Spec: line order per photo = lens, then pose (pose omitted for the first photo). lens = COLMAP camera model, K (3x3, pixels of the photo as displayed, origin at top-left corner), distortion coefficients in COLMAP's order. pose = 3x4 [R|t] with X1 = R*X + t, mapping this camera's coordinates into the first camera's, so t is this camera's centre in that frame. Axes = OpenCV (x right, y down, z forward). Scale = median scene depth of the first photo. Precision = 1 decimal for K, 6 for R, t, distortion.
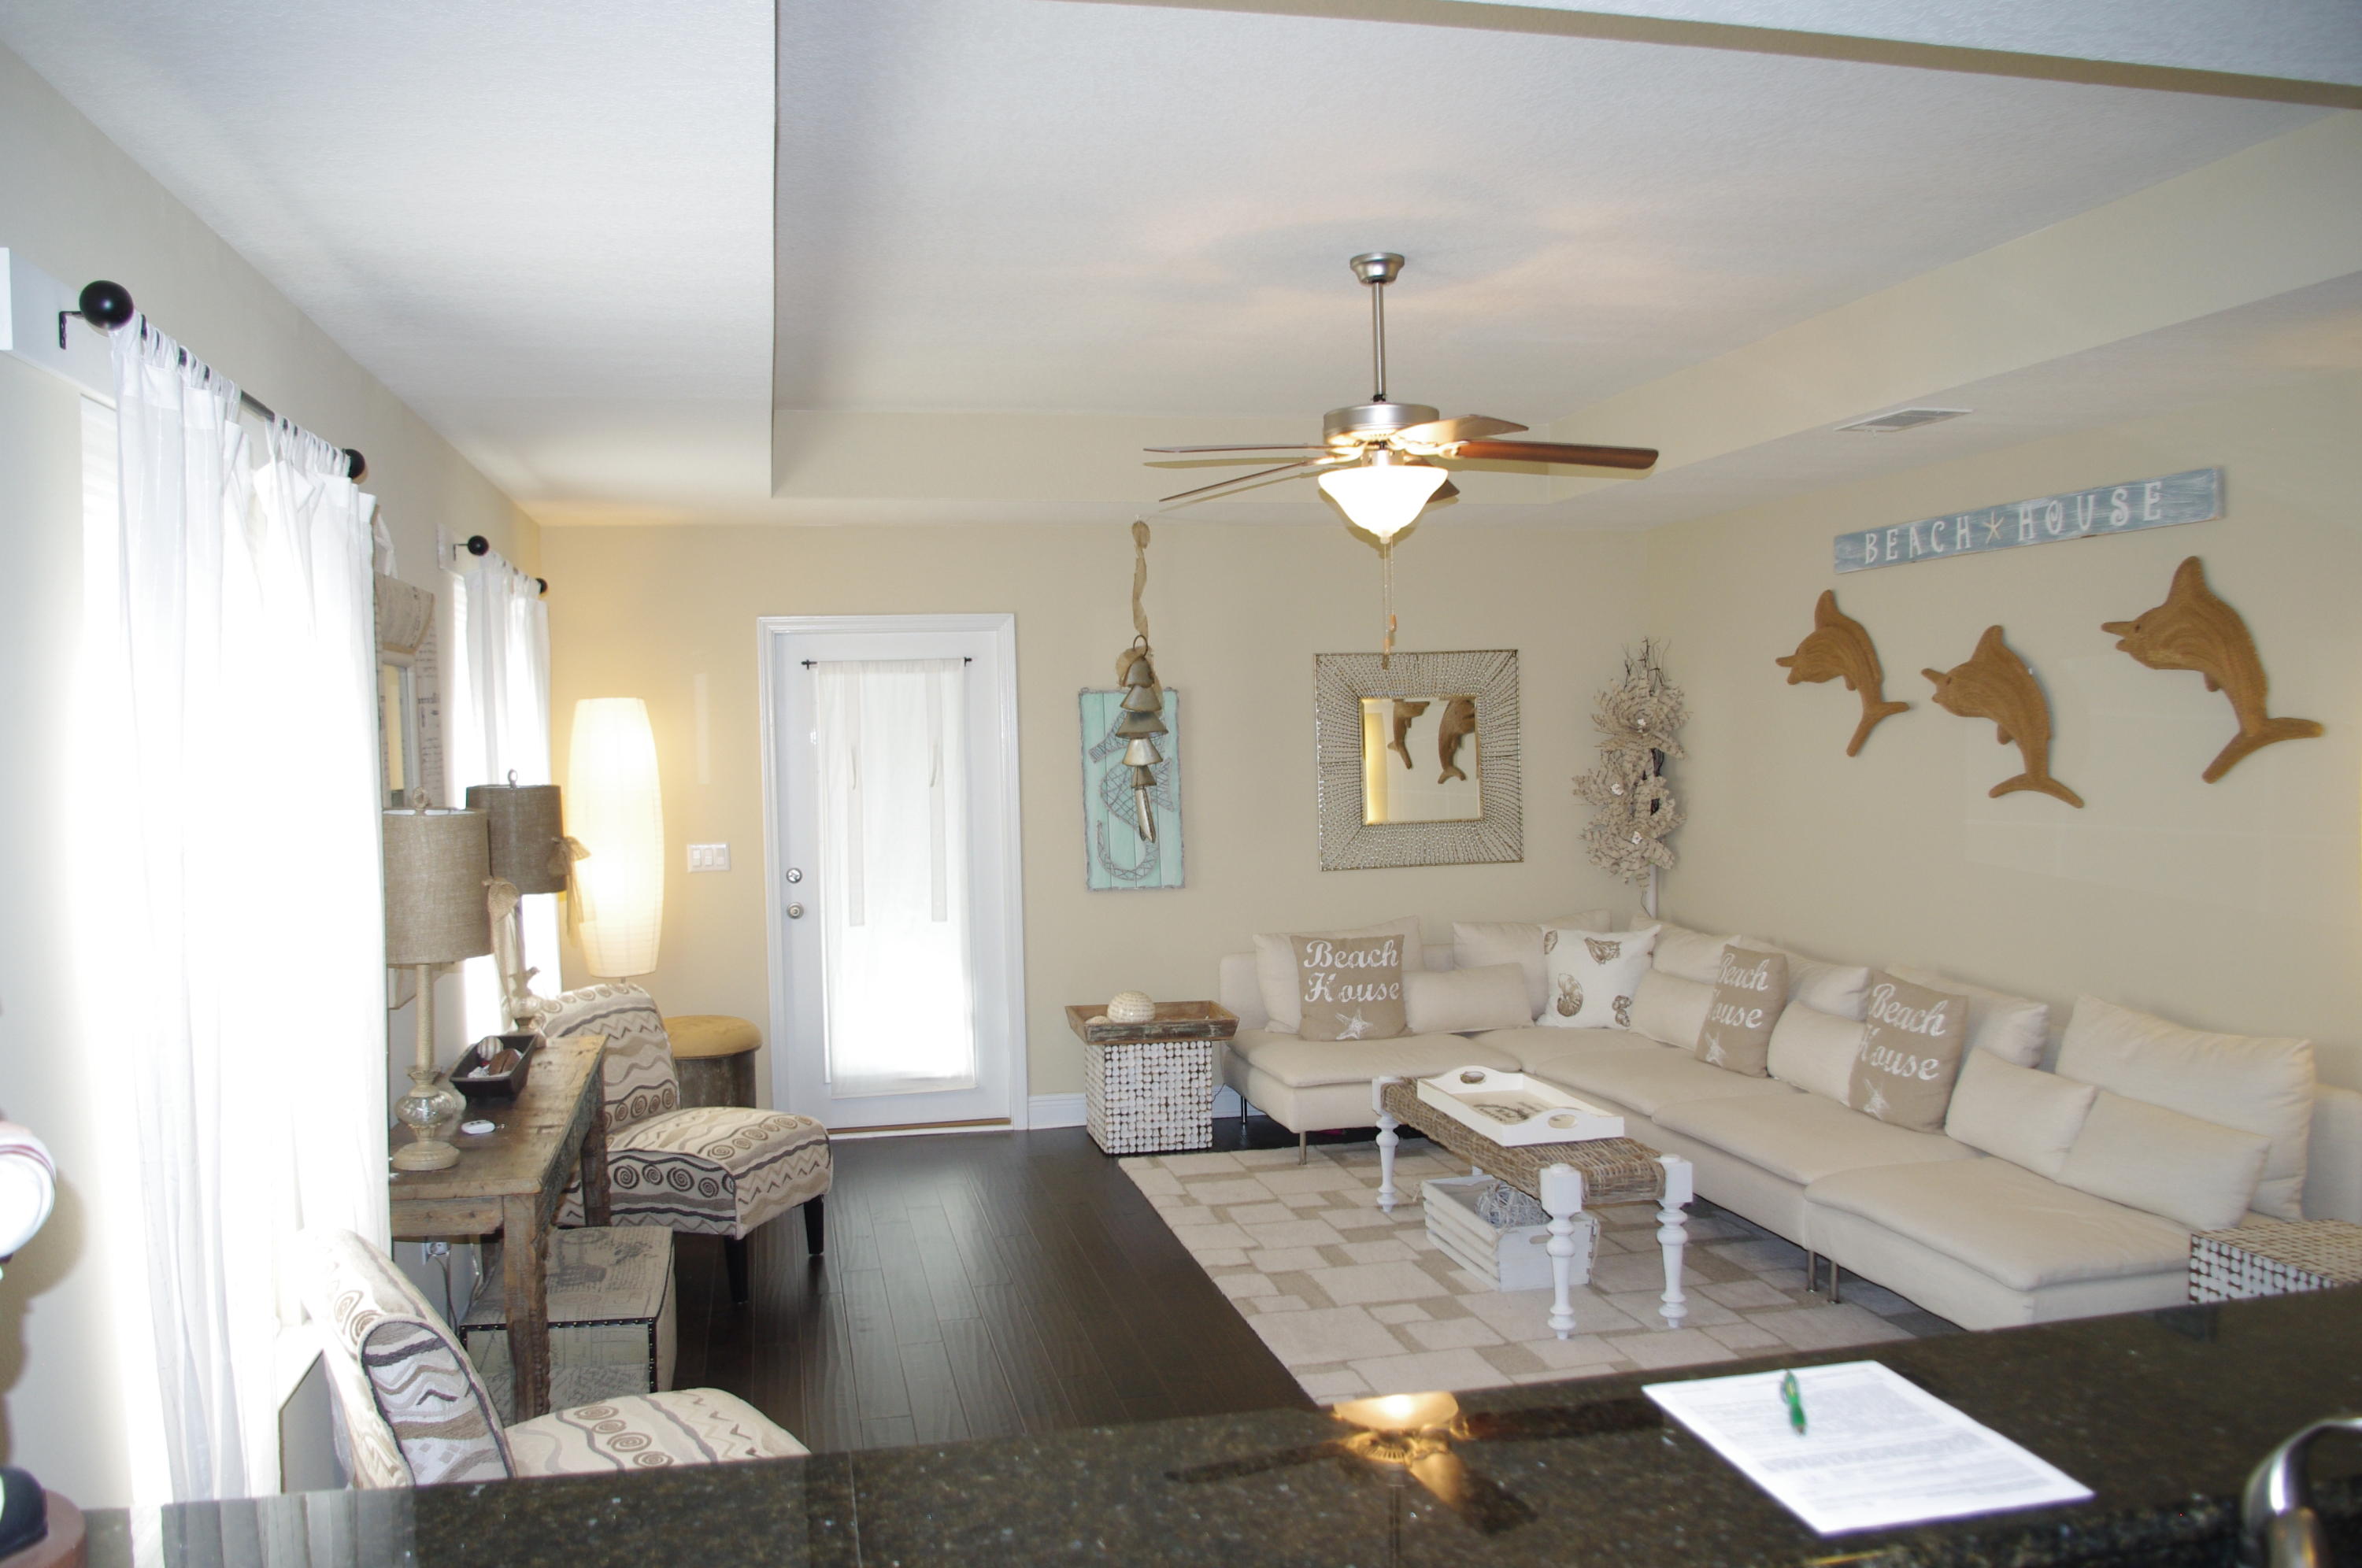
lens RADIAL K [[1814.0, 0, 1181.0], [0, 1814.0, 784.0], [0, 0, 1]] dist [-0.047945, -0.002217]
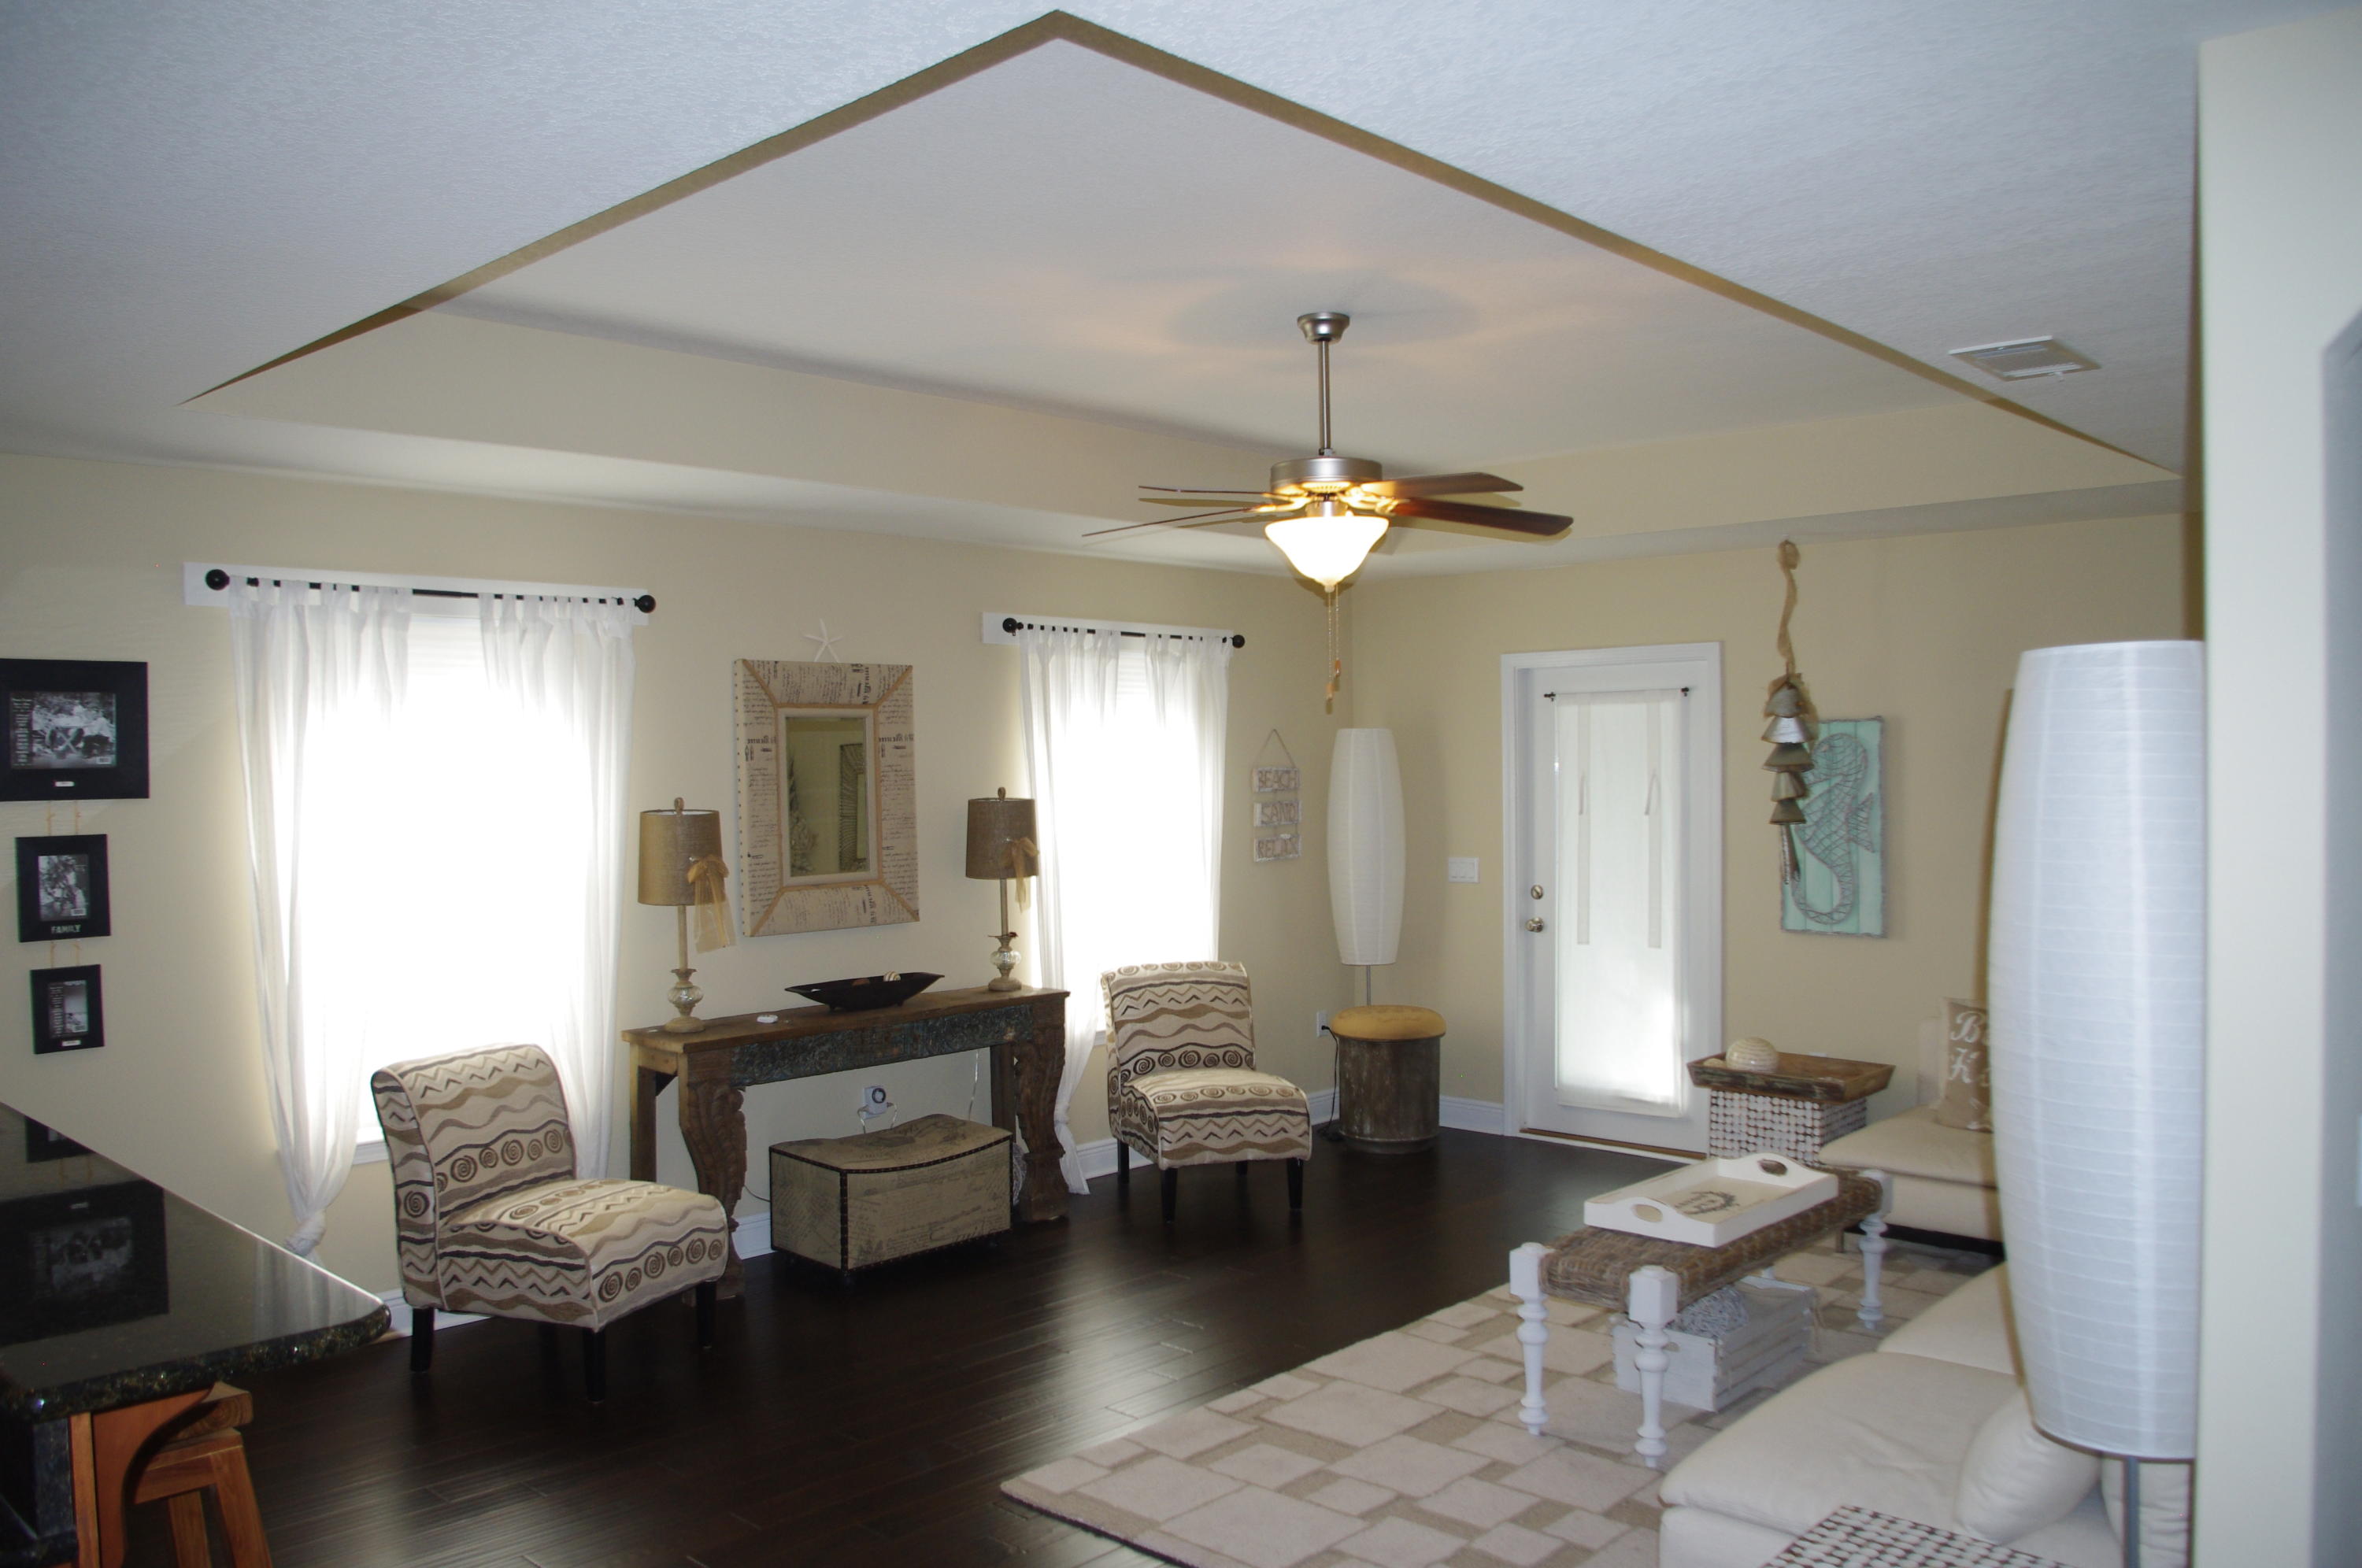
lens RADIAL K [[1814.0, 0, 1181.0], [0, 1814.0, 784.0], [0, 0, 1]] dist [-0.047945, -0.002217]
pose [[0.580284, 0.025536, -0.814014, 0.604376], [-0.030379, 0.999491, 0.009698, -0.019978], [0.813847, 0.019101, 0.580765, 0.220189]]
